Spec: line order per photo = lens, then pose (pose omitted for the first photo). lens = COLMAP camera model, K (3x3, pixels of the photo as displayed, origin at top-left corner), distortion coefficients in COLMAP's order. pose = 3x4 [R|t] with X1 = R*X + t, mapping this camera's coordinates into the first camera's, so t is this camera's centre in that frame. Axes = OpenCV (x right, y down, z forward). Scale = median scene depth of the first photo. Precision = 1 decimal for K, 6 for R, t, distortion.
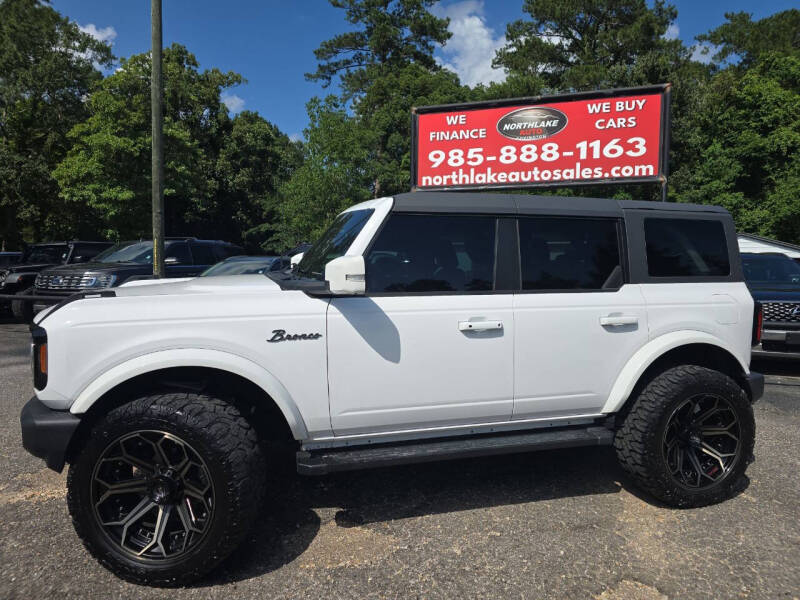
lens RADIAL K [[539.4, 0, 410.8], [0, 539.4, 301.7], [0, 0, 1]] dist [0.065323, -0.067490]
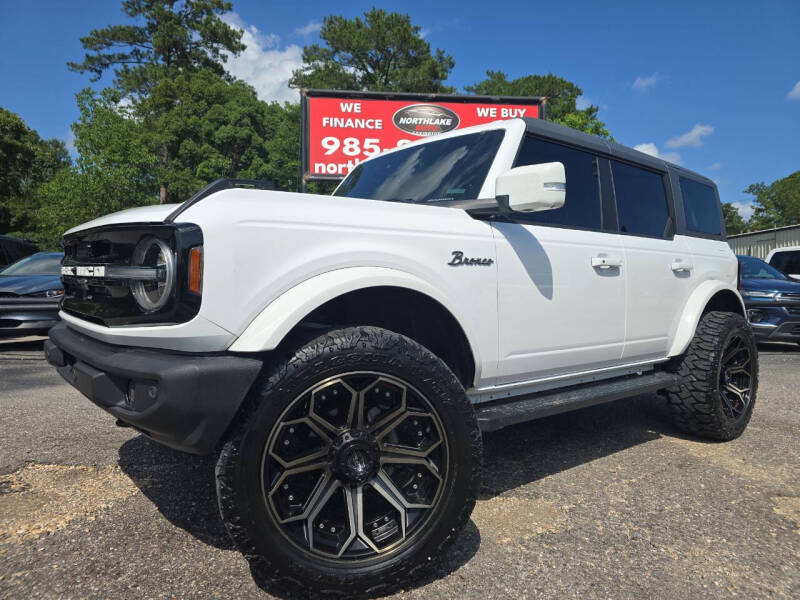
lens RADIAL K [[536.9, 0, 412.0], [0, 536.9, 301.5], [0, 0, 1]] dist [0.065735, -0.068633]
pose [[0.920998, -0.012483, 0.389367, -0.196238], [0.030065, 0.998783, -0.039093, 0.049478], [-0.388405, 0.047711, 0.920253, 0.093089]]
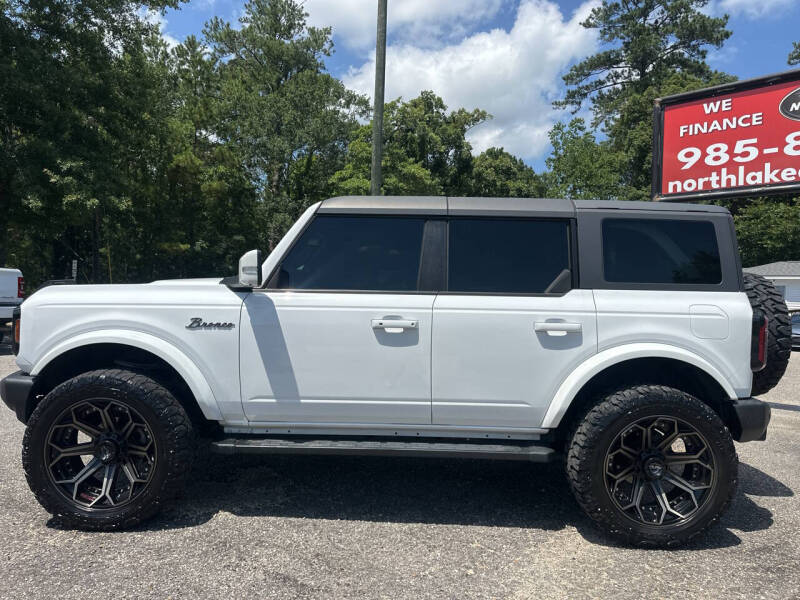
lens RADIAL K [[578.1, 0, 400.0], [0, 578.1, 300.0], [0, 0, 1]] dist [0.003772, -0.006151]
pose [[0.901539, 0.015827, -0.432408, 0.036742], [-0.049382, 0.996565, -0.066483, 0.016386], [0.429871, 0.081291, 0.899223, 0.089647]]
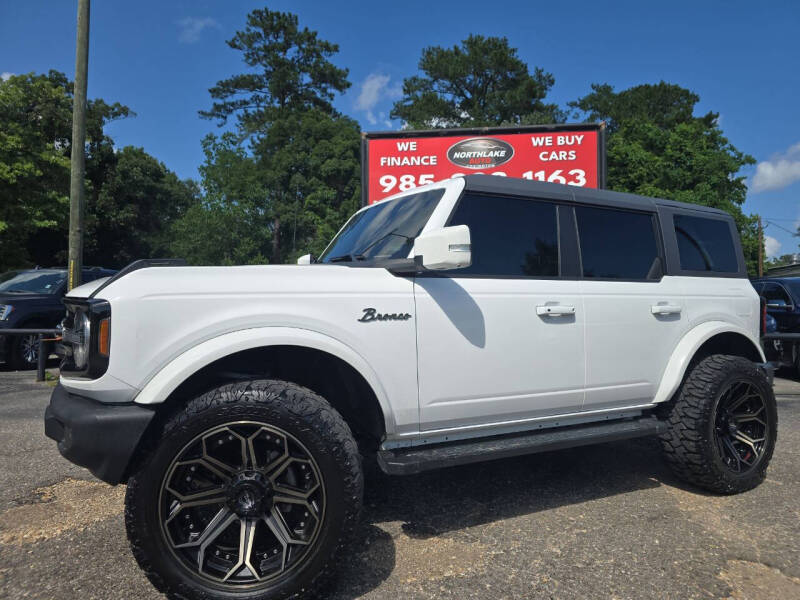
lens RADIAL K [[539.4, 0, 410.8], [0, 539.4, 301.7], [0, 0, 1]] dist [0.065323, -0.067490]
pose [[0.980120, -0.004244, 0.198361, -0.112009], [0.020829, 0.996448, -0.081596, 0.036282], [-0.197310, 0.084105, 0.976727, 0.037135]]
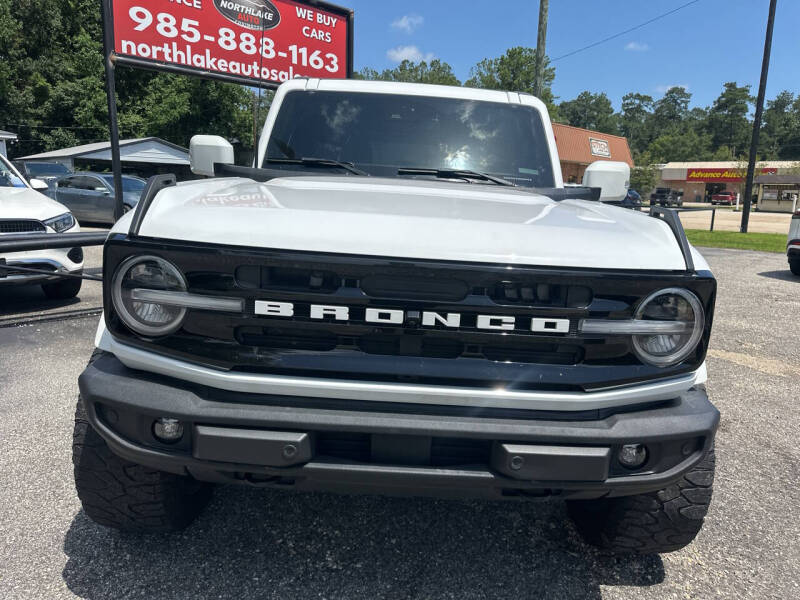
lens RADIAL K [[539.4, 0, 410.8], [0, 539.4, 301.7], [0, 0, 1]] dist [0.065323, -0.067490]
pose [[0.430675, -0.189872, 0.882308, -0.538366], [0.037203, 0.980523, 0.192848, -0.016552], [-0.901740, -0.050231, 0.429351, 0.334588]]
